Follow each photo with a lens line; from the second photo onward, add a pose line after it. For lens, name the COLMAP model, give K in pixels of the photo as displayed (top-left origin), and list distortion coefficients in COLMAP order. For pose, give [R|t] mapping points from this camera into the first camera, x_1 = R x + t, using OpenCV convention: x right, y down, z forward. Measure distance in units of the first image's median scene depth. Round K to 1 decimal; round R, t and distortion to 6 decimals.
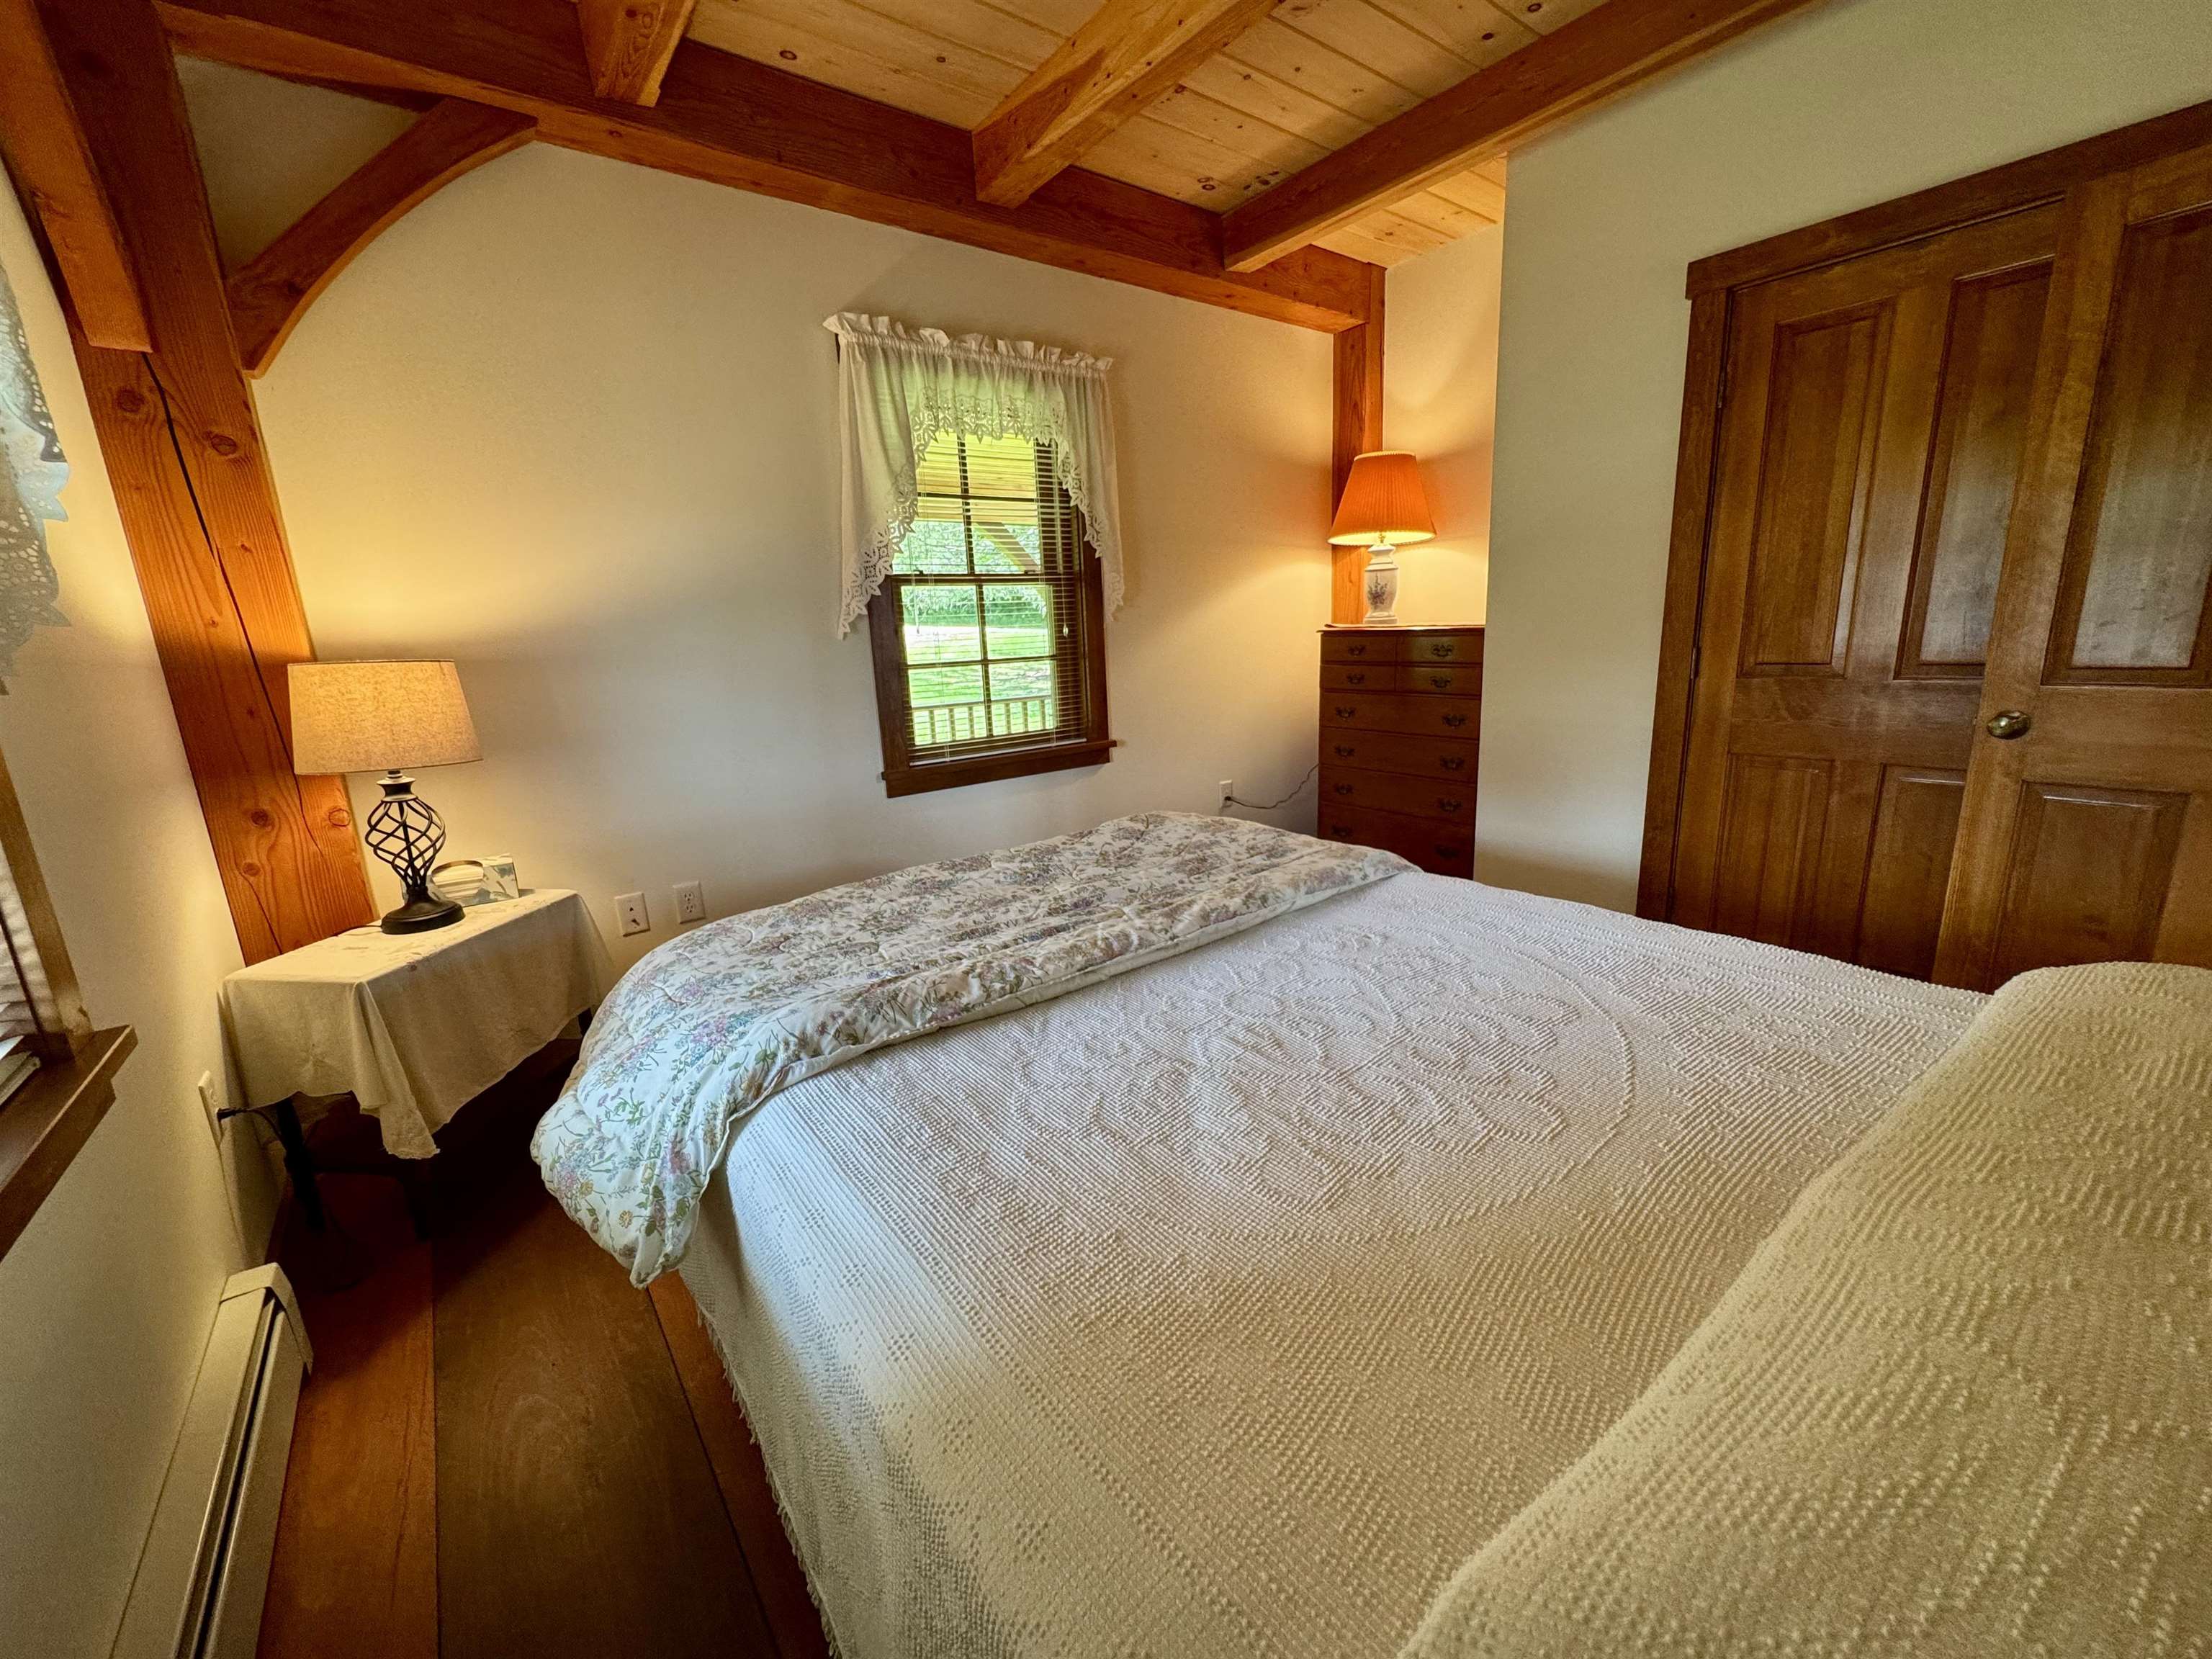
lens RADIAL K [[879.0, 0, 1108.2], [0, 879.0, 830.8], [0, 0, 1]] dist [-0.009271, 0.002834]
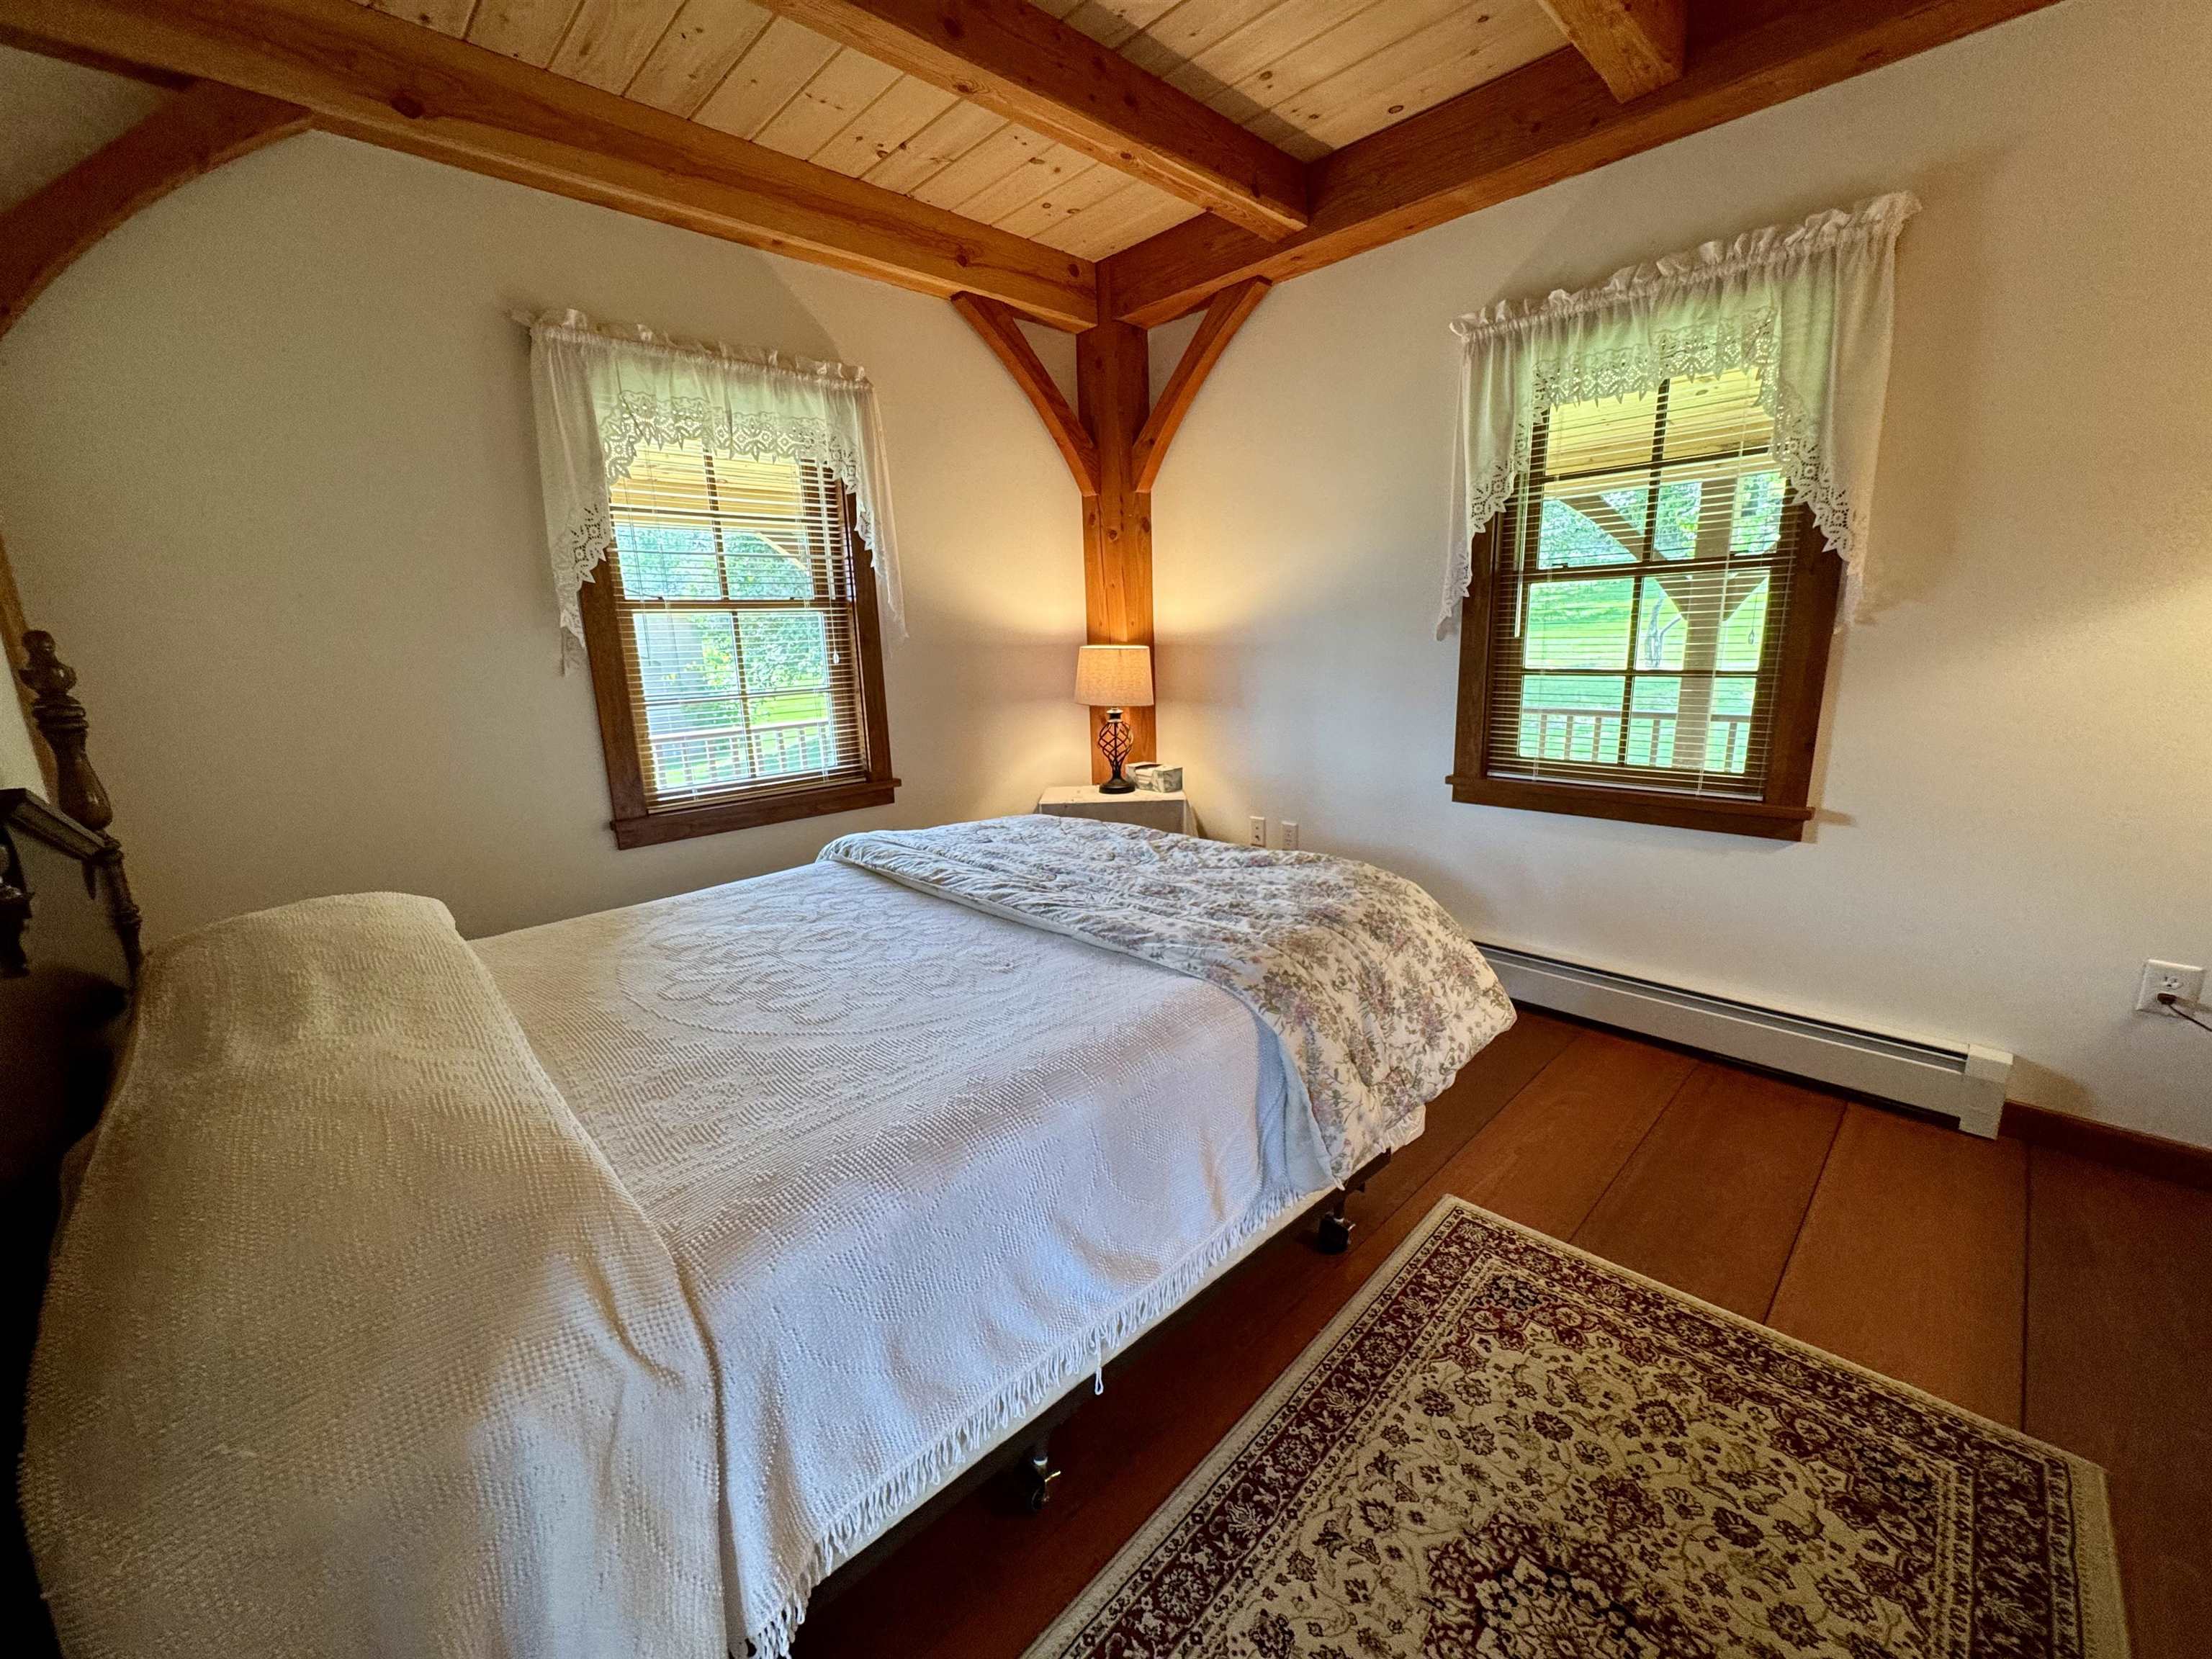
lens RADIAL K [[879.0, 0, 1108.2], [0, 879.0, 830.8], [0, 0, 1]] dist [-0.009271, 0.002834]
pose [[0.119479, 0.259075, -0.958439, 0.716664], [-0.199483, 0.951932, 0.232448, -0.171378], [0.972590, 0.163420, 0.165417, 0.504721]]
